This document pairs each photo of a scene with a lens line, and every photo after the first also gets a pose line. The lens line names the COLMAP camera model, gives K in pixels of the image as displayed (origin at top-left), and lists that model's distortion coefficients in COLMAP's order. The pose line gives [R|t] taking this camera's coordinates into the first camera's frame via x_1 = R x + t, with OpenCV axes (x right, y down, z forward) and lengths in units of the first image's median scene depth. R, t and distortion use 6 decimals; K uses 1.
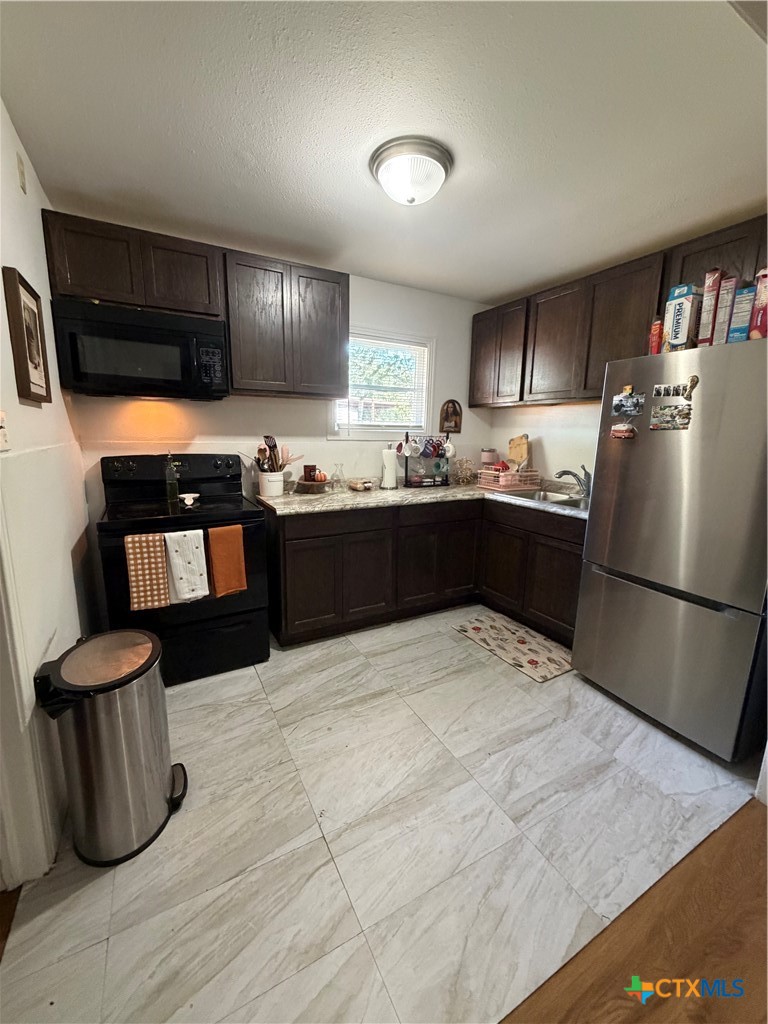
lens RADIAL K [[409.4, 0, 381.3], [0, 409.4, 510.0], [0, 0, 1]] dist [-0.000770, 0.000077]
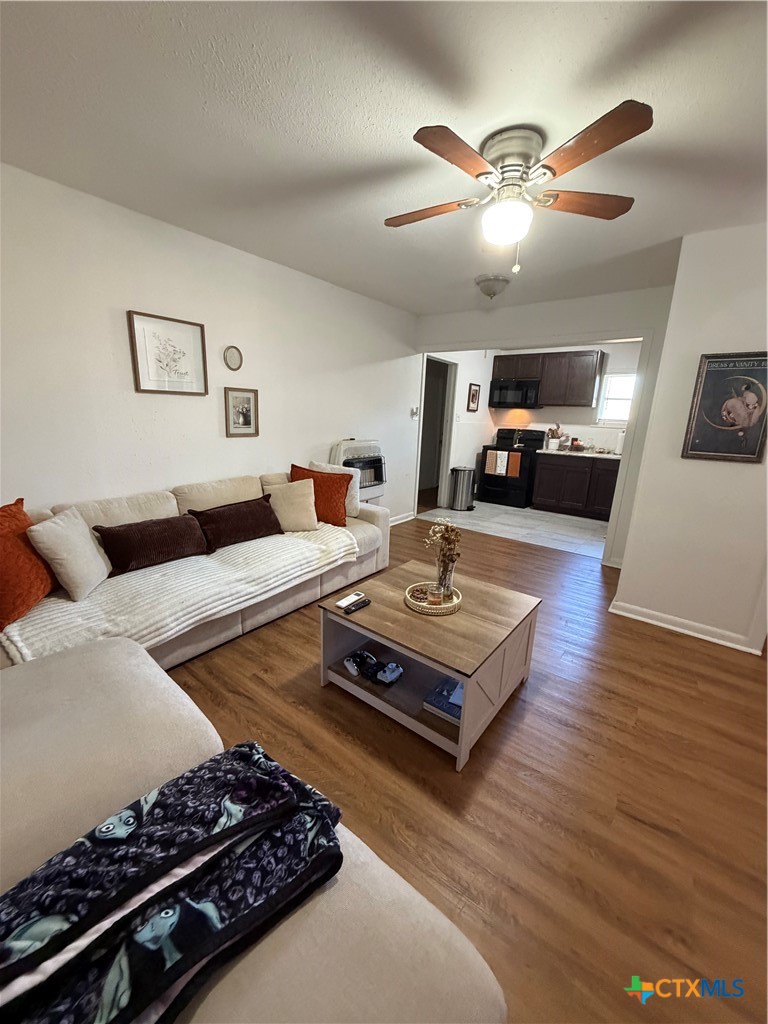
lens RADIAL K [[409.4, 0, 381.3], [0, 409.4, 510.0], [0, 0, 1]] dist [-0.000770, 0.000077]
pose [[0.389417, 0.202524, -0.898520, 1.651974], [-0.207352, 0.969762, 0.128715, 0.219946], [0.897418, 0.136186, 0.419636, -0.868400]]
